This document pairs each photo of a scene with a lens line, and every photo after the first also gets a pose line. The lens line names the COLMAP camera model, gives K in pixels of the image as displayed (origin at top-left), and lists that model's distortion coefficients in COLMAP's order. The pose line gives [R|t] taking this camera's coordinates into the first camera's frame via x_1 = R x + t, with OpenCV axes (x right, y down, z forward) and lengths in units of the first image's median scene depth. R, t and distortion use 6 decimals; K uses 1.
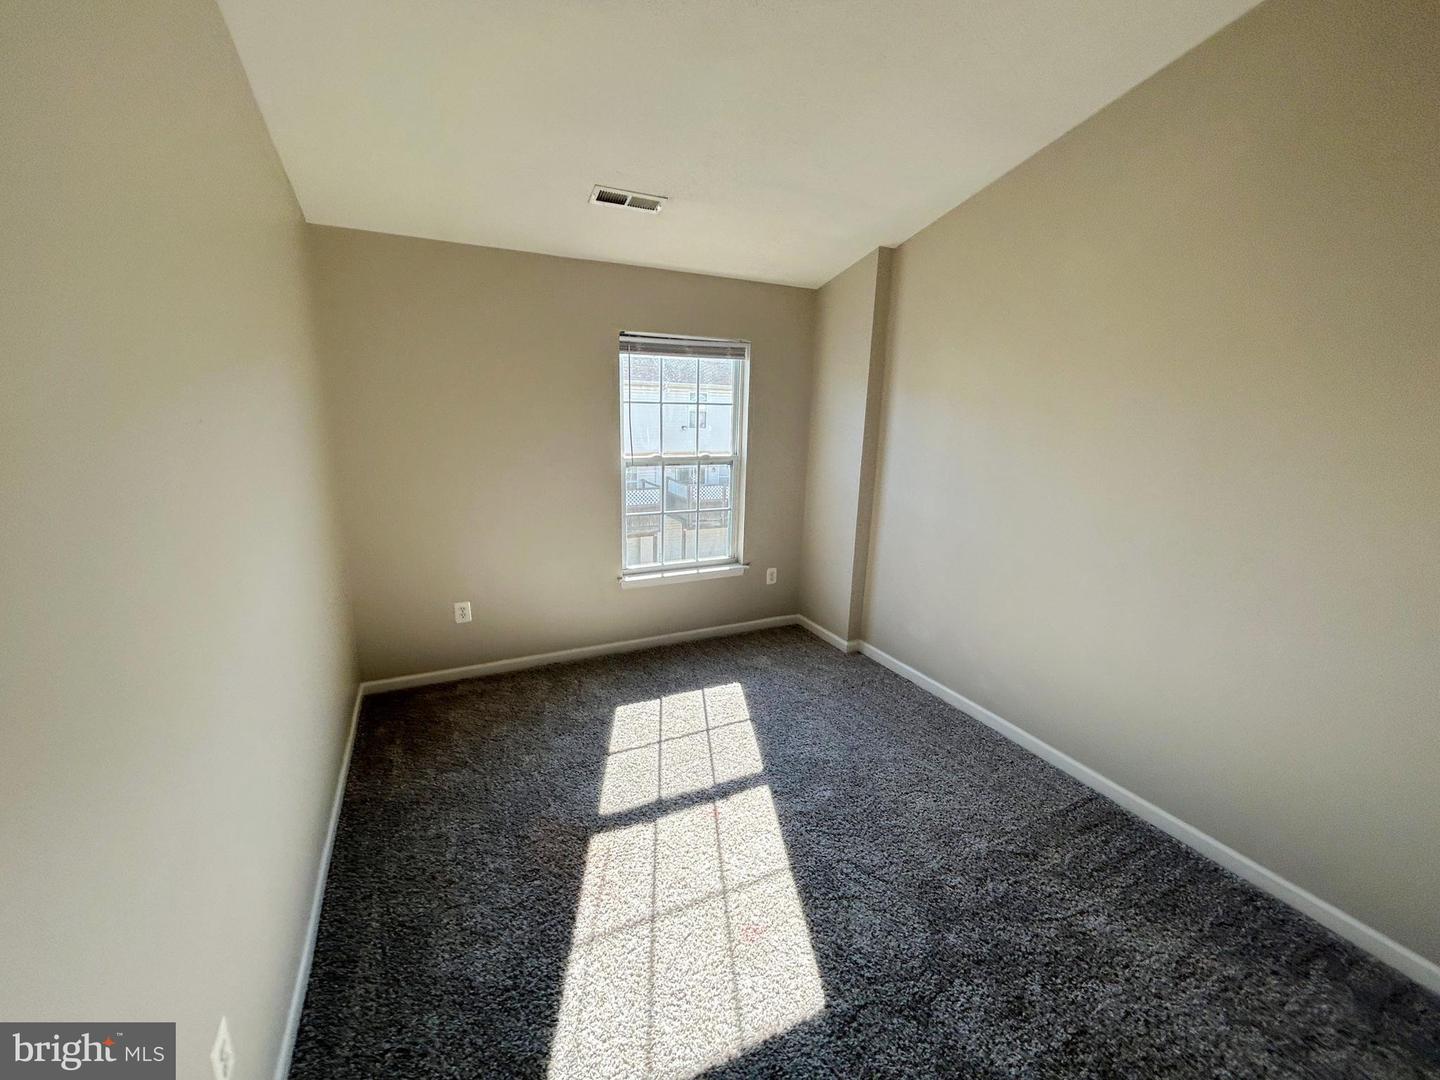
lens RADIAL K [[572.7, 0, 717.7], [0, 572.7, 542.3], [0, 0, 1]] dist [-0.002457, -0.000121]
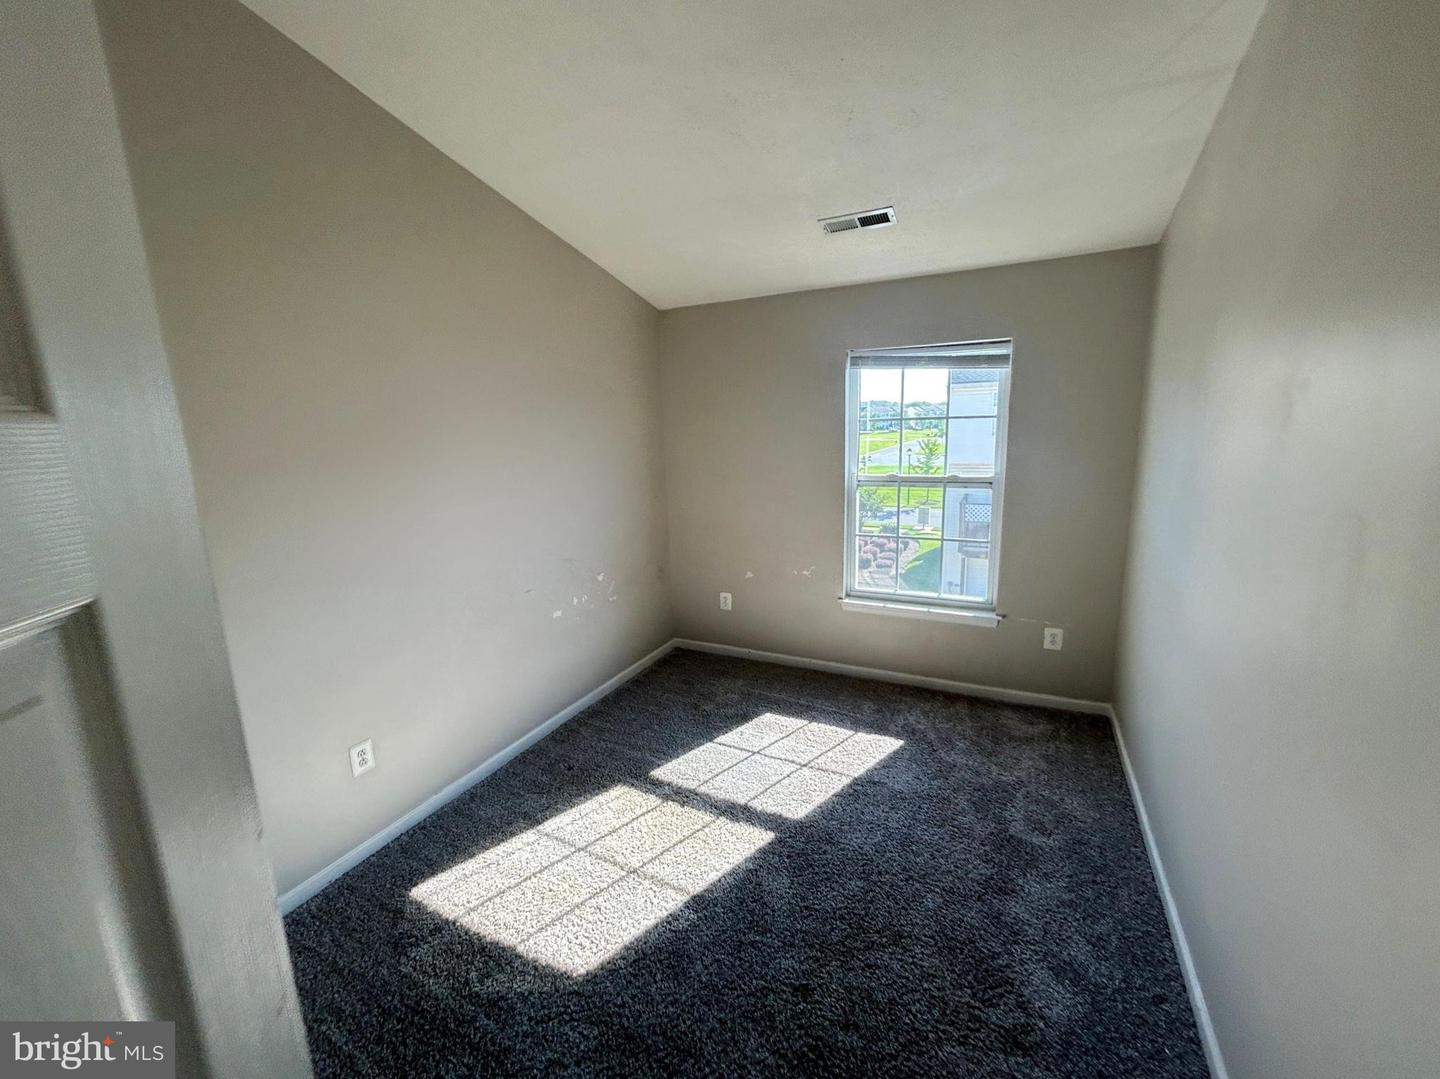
lens RADIAL K [[572.7, 0, 714.6], [0, 572.7, 541.1], [0, 0, 1]] dist [-0.002457, -0.000121]
pose [[0.564566, 0.101184, -0.819162, 0.494677], [-0.119952, 0.991979, 0.039860, -0.048963], [0.816625, 0.075757, 0.572175, 0.229173]]
